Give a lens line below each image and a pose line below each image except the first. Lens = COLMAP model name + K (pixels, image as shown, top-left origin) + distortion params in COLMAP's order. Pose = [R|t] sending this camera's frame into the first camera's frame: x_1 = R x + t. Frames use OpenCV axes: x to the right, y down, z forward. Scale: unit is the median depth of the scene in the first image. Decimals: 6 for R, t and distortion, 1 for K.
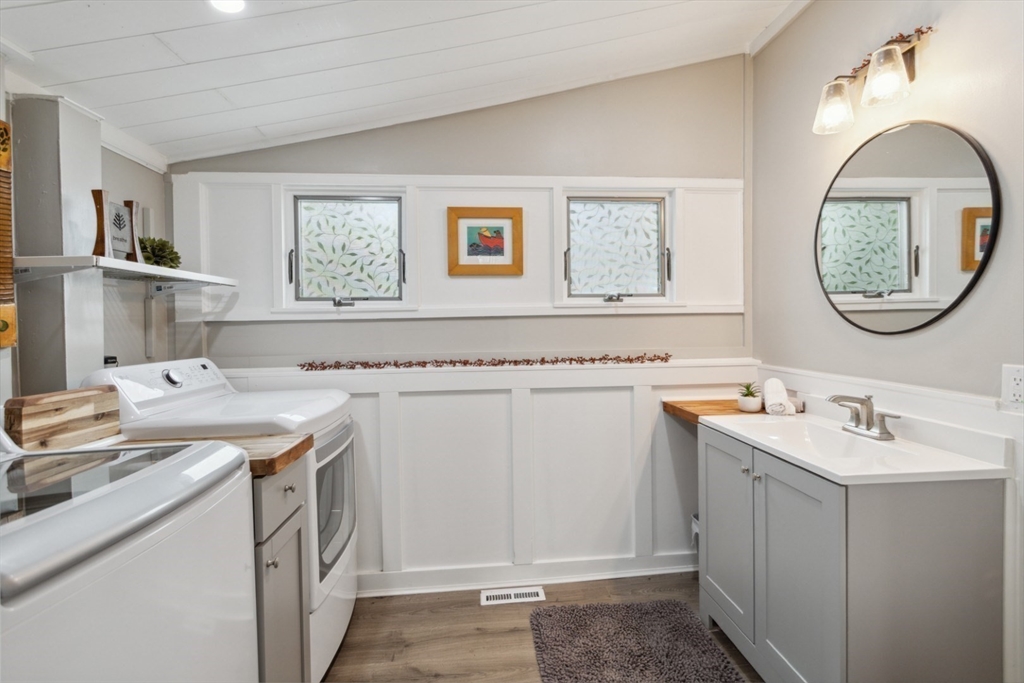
lens RADIAL K [[490.7, 0, 514.5], [0, 490.7, 335.0], [0, 0, 1]] dist [-0.001371, 0.002788]
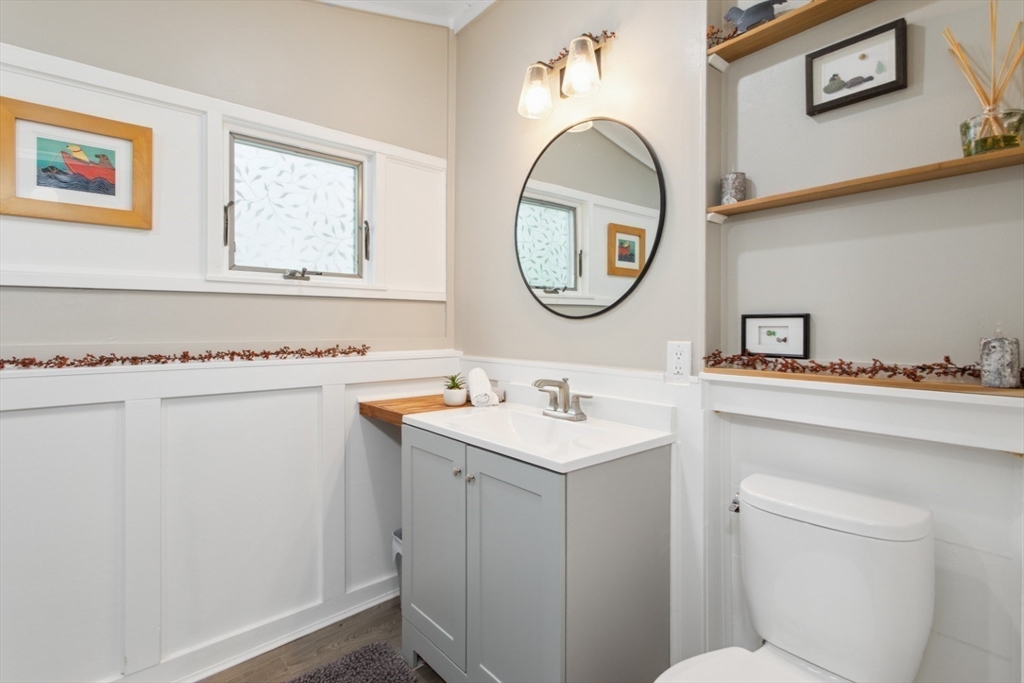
lens RADIAL K [[490.7, 0, 521.7], [0, 490.7, 322.8], [0, 0, 1]] dist [-0.001371, 0.002788]
pose [[0.810057, 0.017405, 0.586093, 0.042059], [0.004305, 0.999356, -0.035628, 0.036944], [-0.586335, 0.031384, 0.809460, 0.189213]]
